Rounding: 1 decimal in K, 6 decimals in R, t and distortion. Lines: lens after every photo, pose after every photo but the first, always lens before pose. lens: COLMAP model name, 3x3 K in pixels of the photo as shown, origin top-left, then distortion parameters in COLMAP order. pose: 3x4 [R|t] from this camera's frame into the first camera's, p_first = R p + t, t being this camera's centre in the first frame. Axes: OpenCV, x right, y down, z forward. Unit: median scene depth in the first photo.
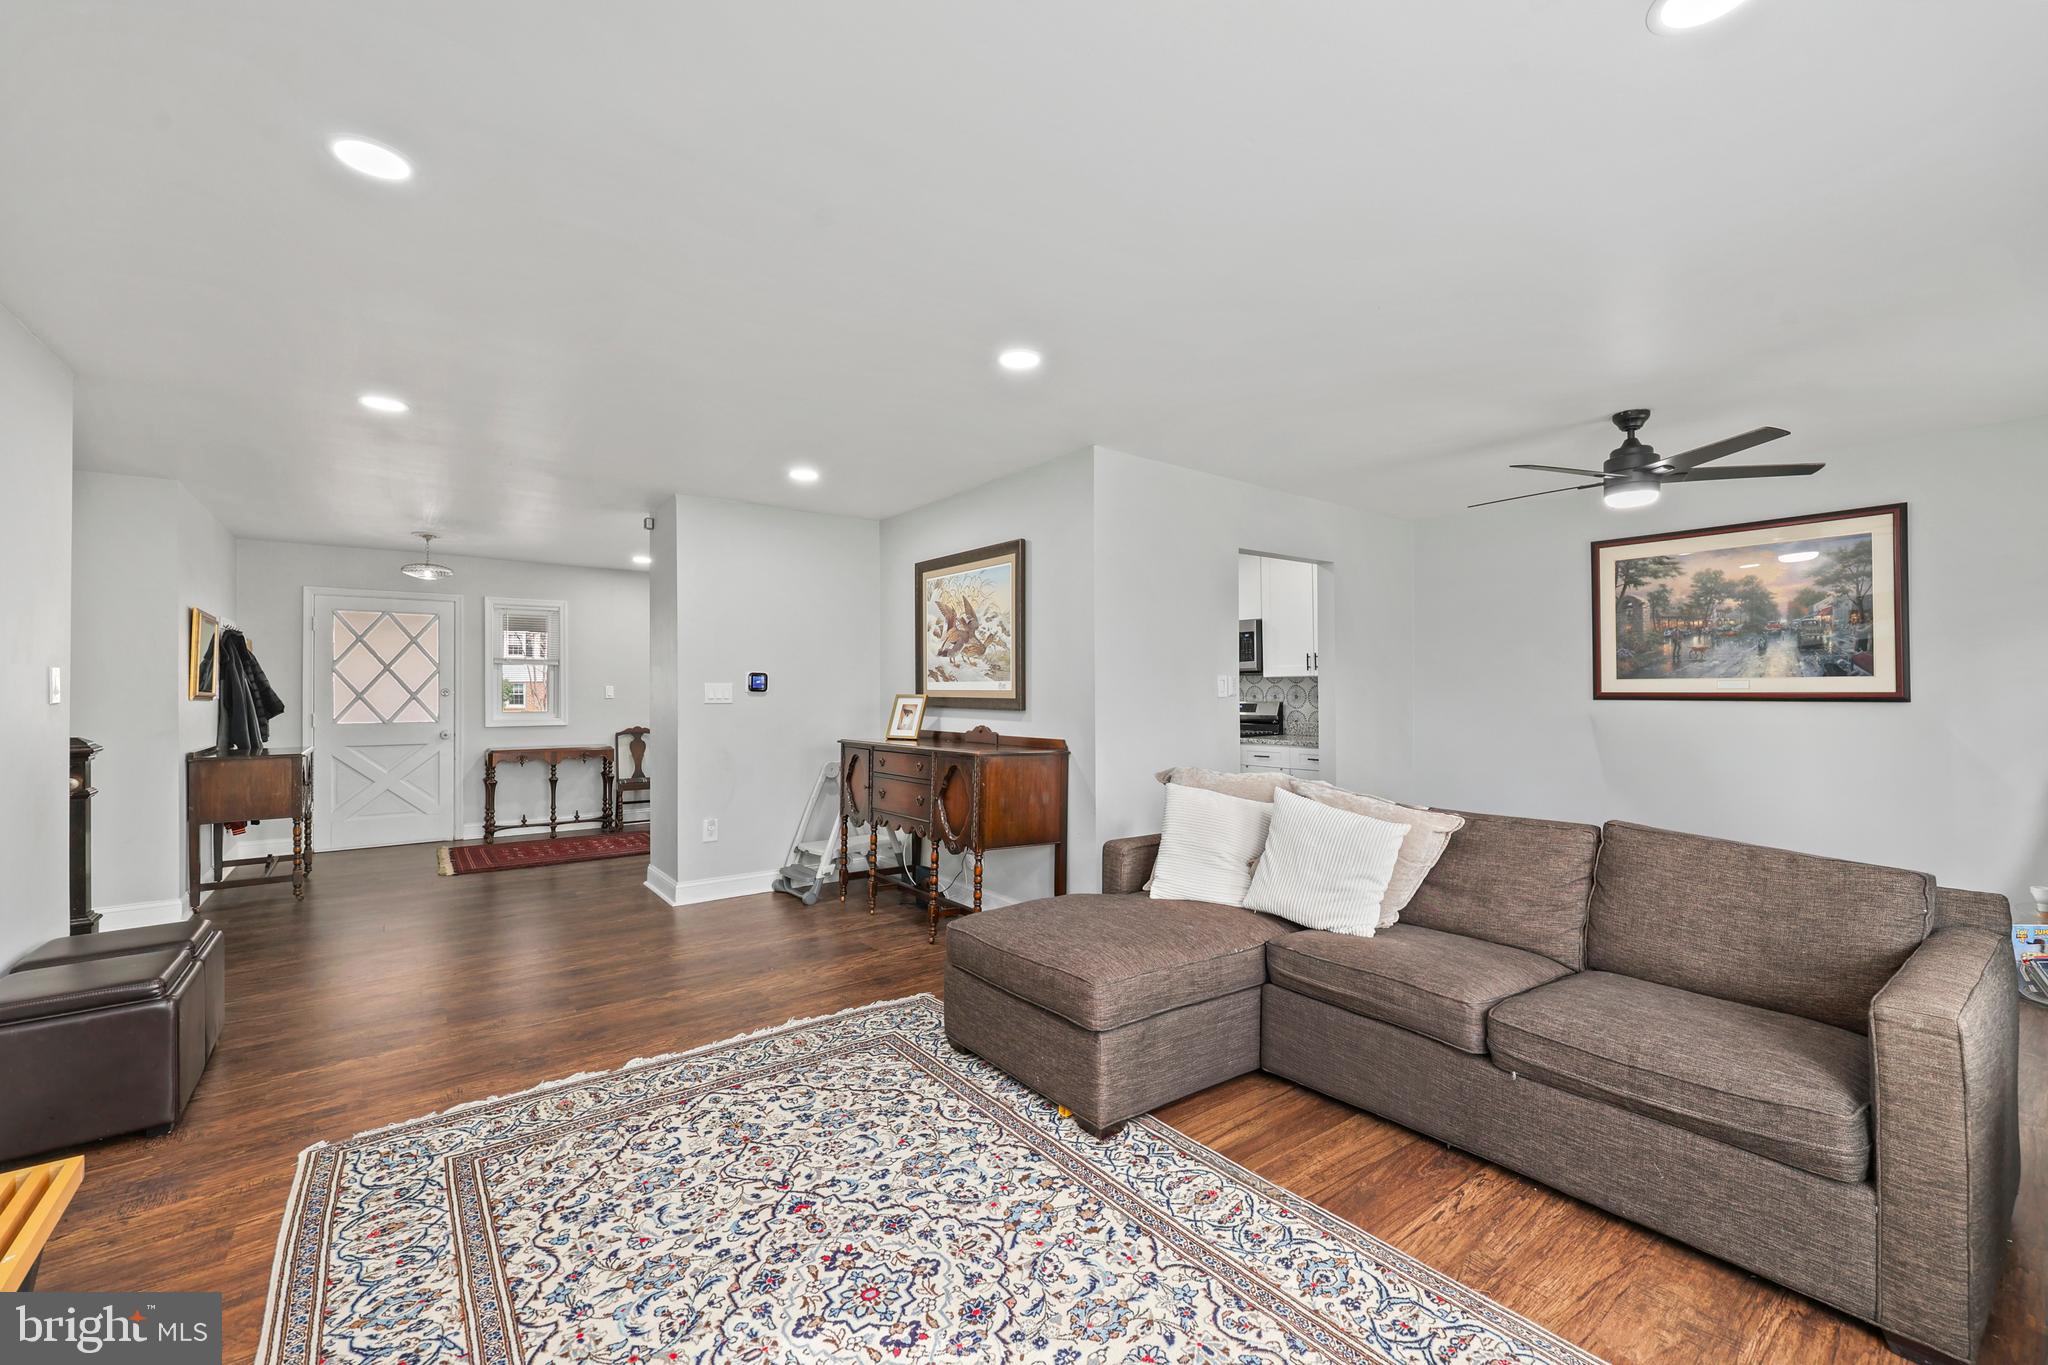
lens RADIAL K [[821.1, 0, 1024.0], [0, 821.1, 682.5], [0, 0, 1]] dist [-0.001763, -0.000036]
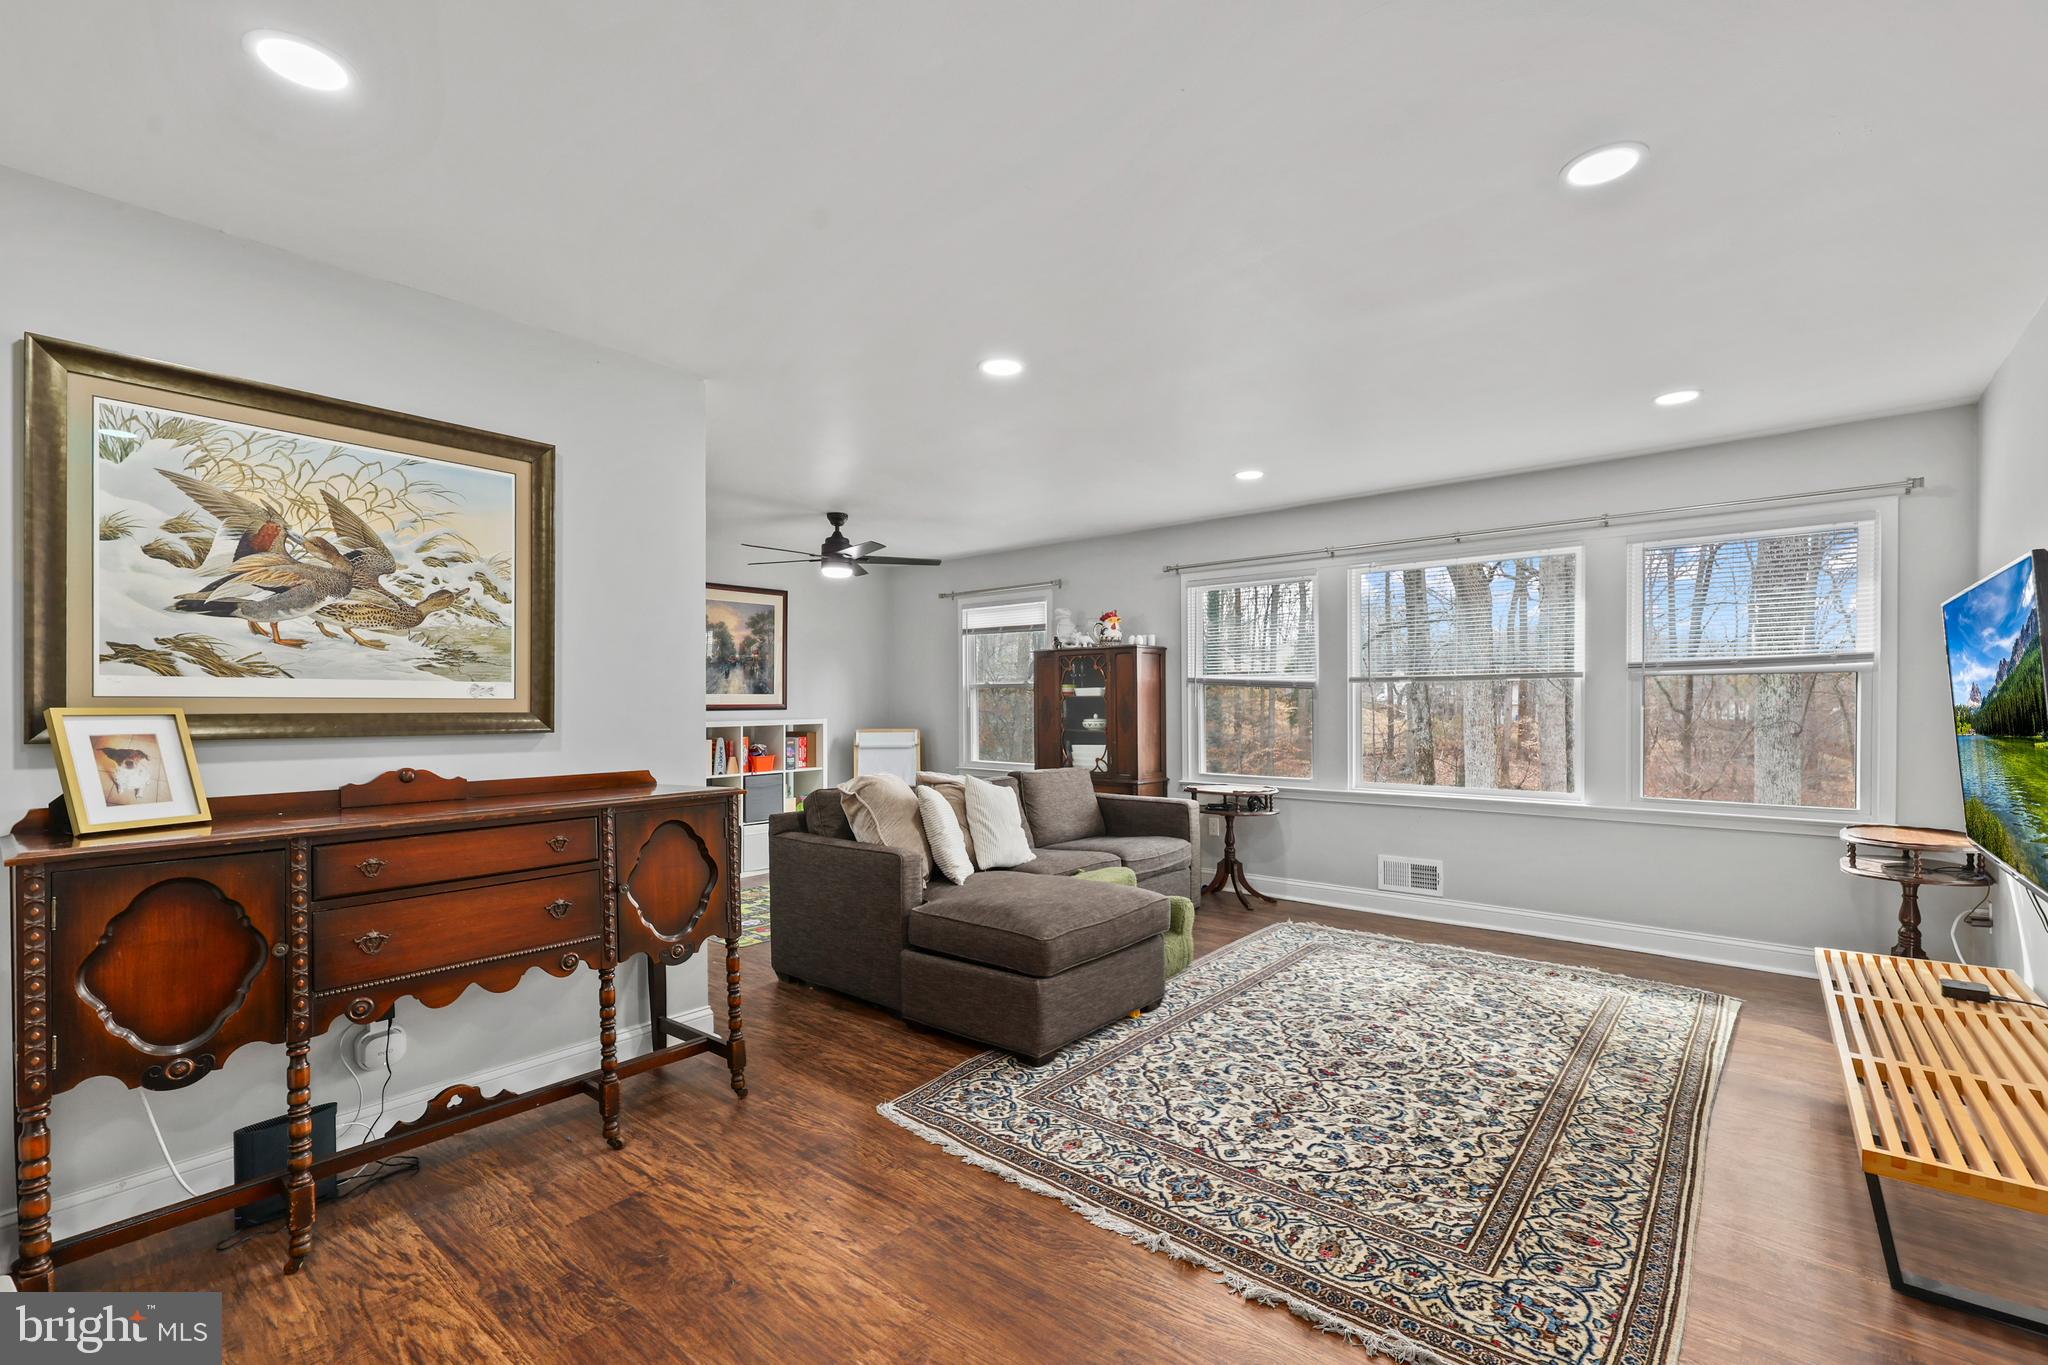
lens RADIAL K [[886.3, 0, 1032.3], [0, 886.3, 706.0], [0, 0, 1]] dist [0.009873, 0.000226]
pose [[-0.214594, 0.000516, 0.976703, -1.430459], [-0.006556, 0.999977, -0.001969, 0.027877], [-0.976681, -0.006825, -0.214586, 1.596013]]
